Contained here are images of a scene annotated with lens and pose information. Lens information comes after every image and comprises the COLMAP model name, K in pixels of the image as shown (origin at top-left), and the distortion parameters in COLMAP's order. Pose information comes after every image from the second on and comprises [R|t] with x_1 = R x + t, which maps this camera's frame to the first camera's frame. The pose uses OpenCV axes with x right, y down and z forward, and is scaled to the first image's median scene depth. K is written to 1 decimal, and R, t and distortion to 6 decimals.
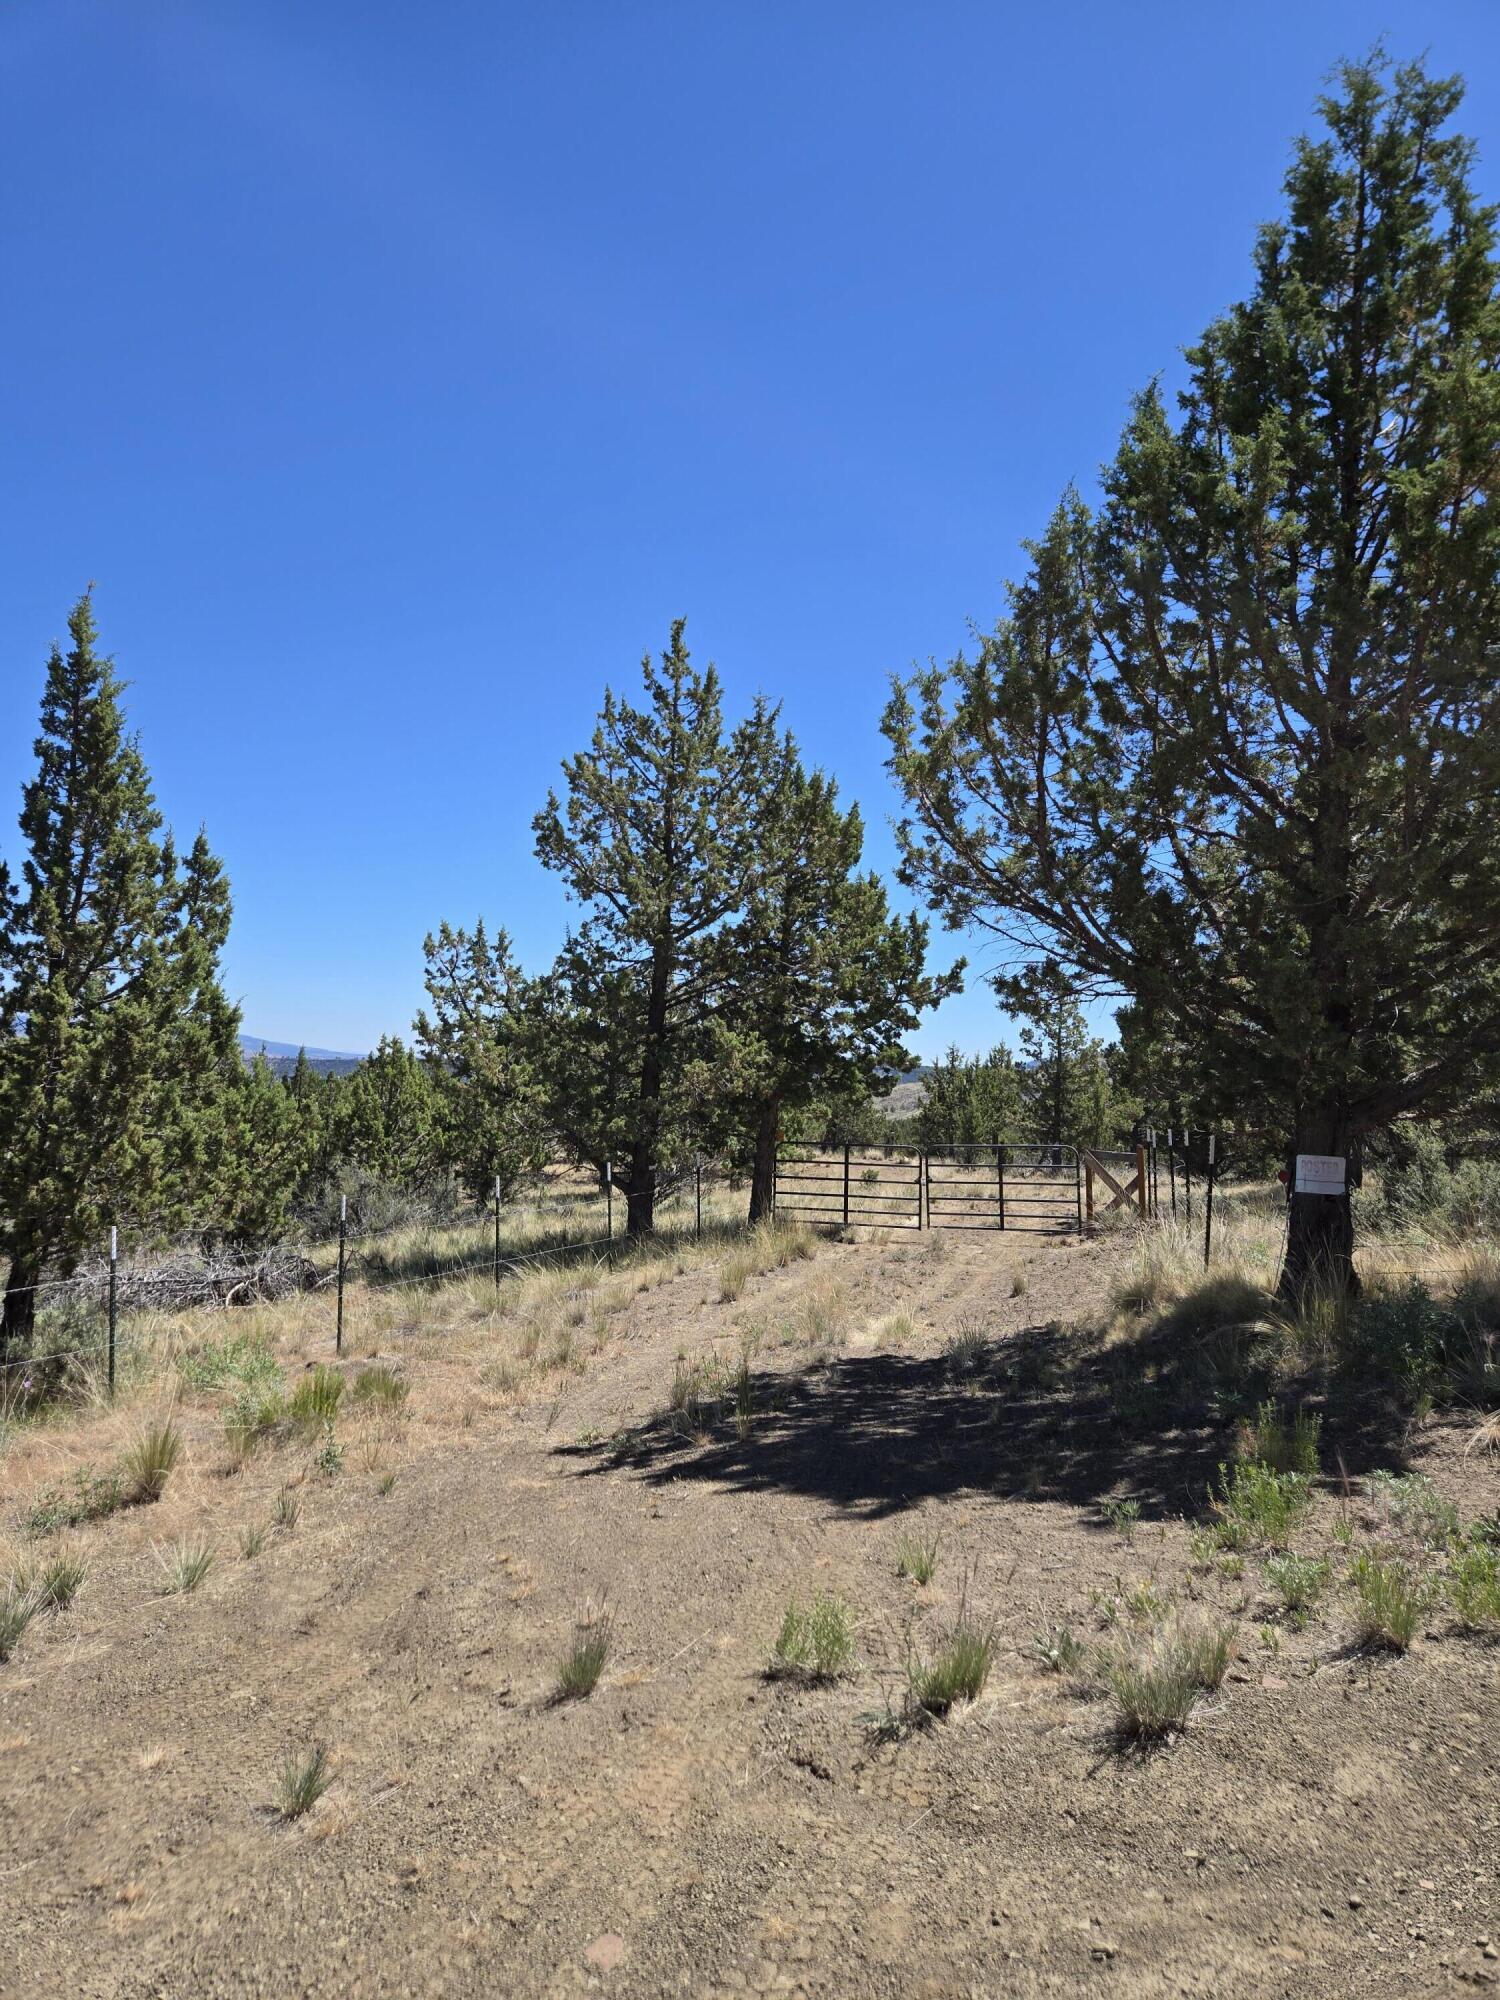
lens RADIAL K [[1503.6, 0, 741.0], [0, 1503.6, 933.7], [0, 0, 1]] dist [0.111555, -0.129157]
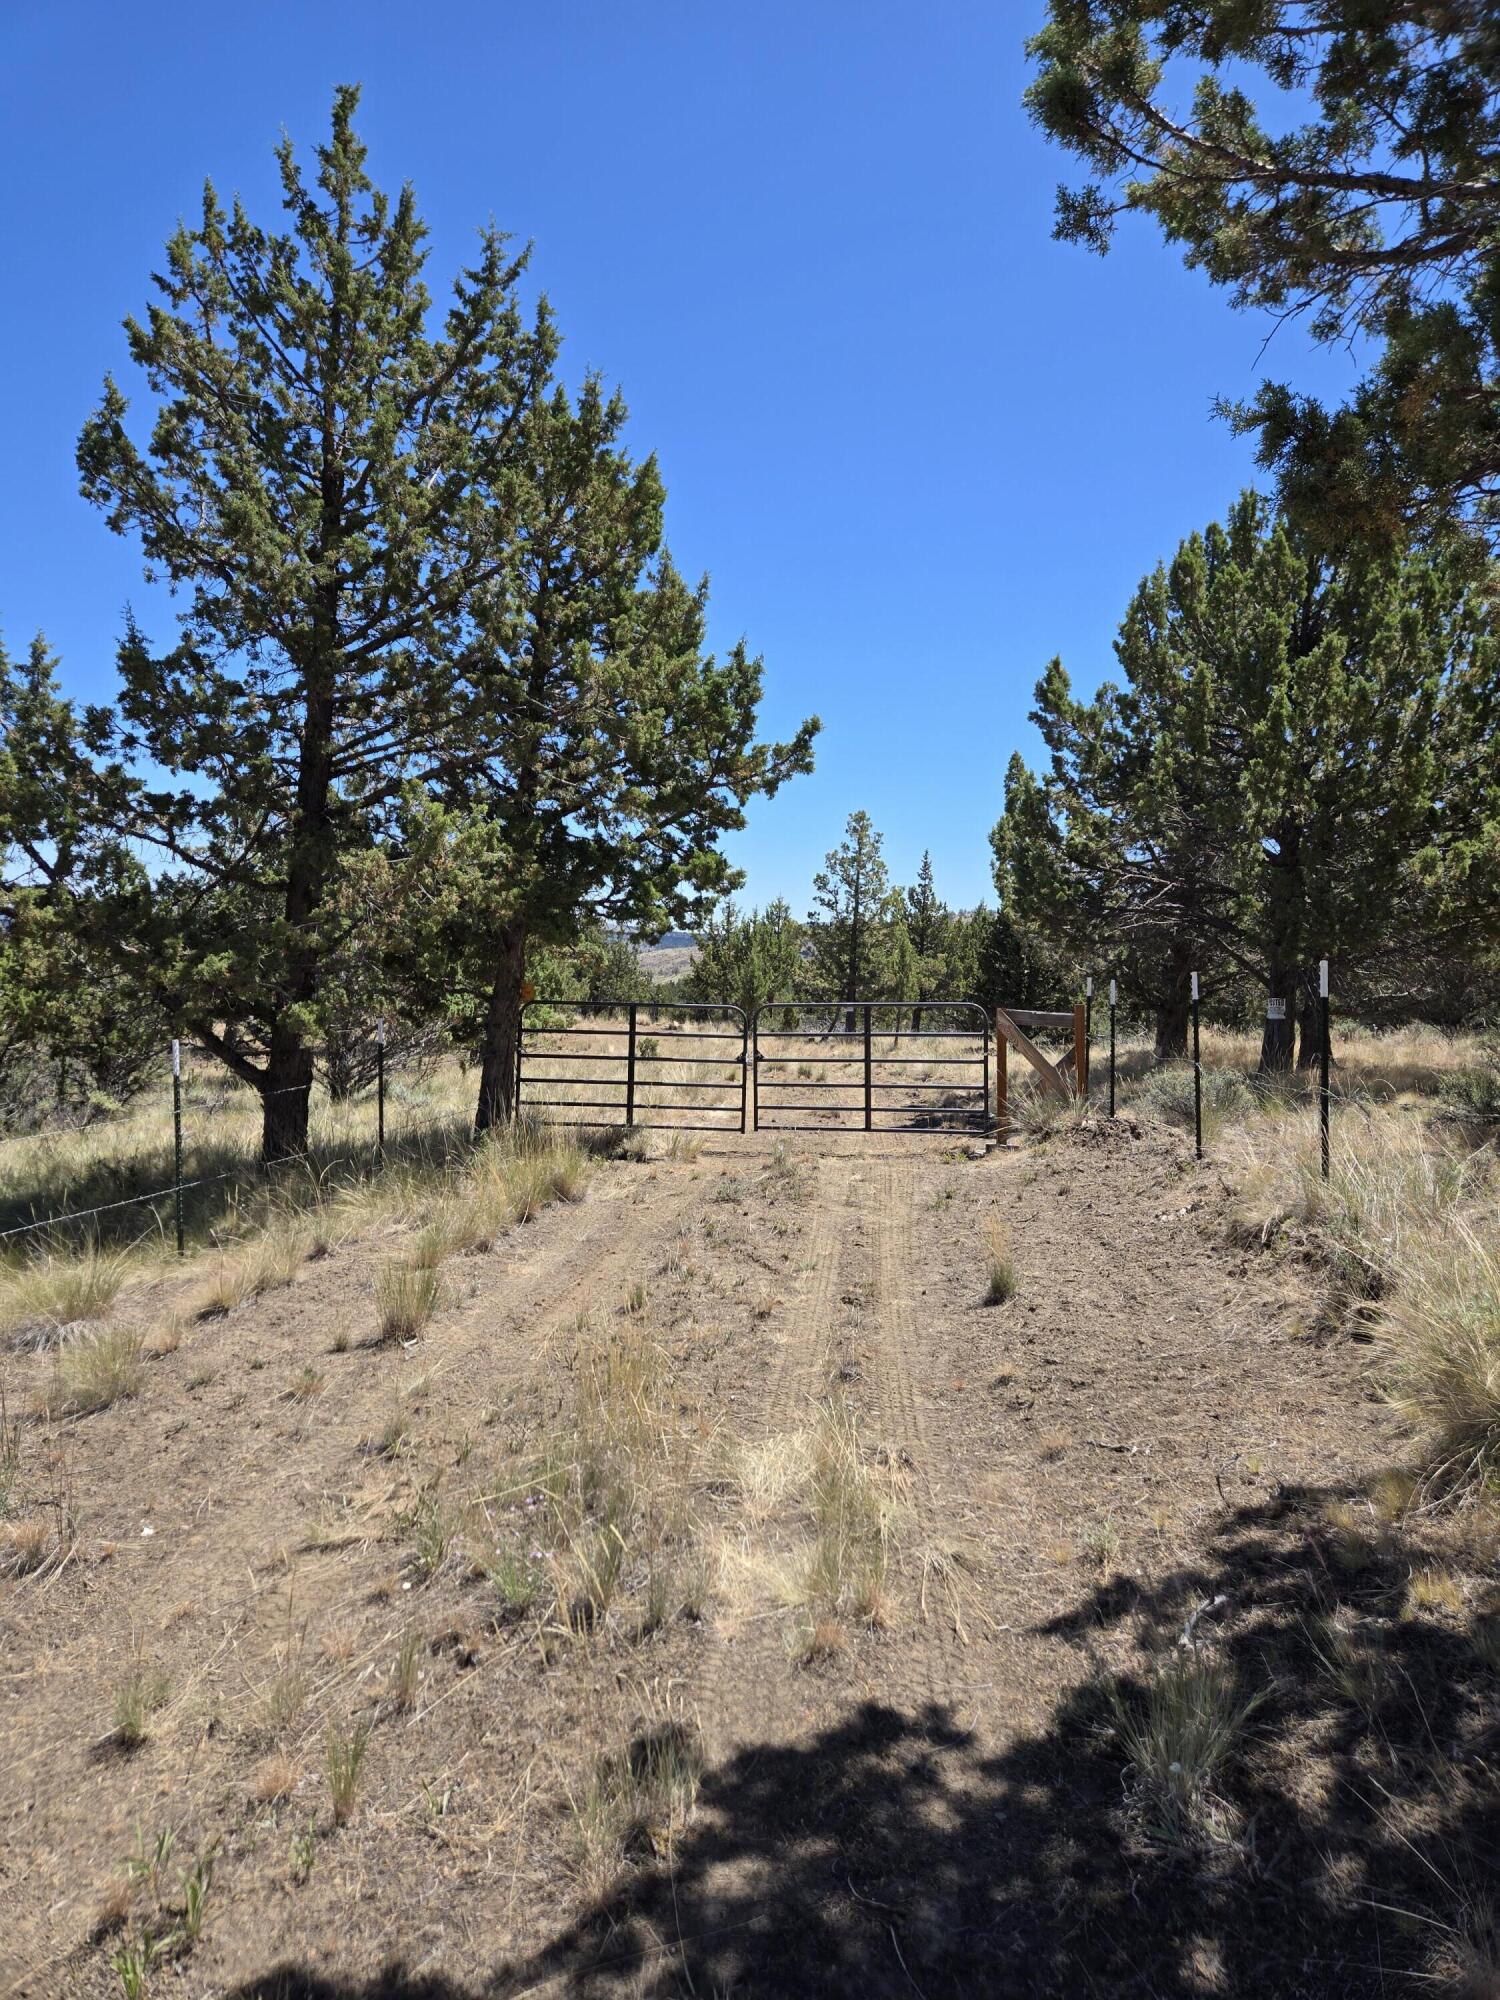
lens RADIAL K [[1503.6, 0, 741.0], [0, 1503.6, 933.7], [0, 0, 1]] dist [0.111555, -0.129157]
pose [[0.987281, 0.002760, 0.158963, 0.013799], [-0.016838, 0.996041, 0.087282, 0.053723], [-0.158093, -0.088849, 0.983419, 0.369459]]
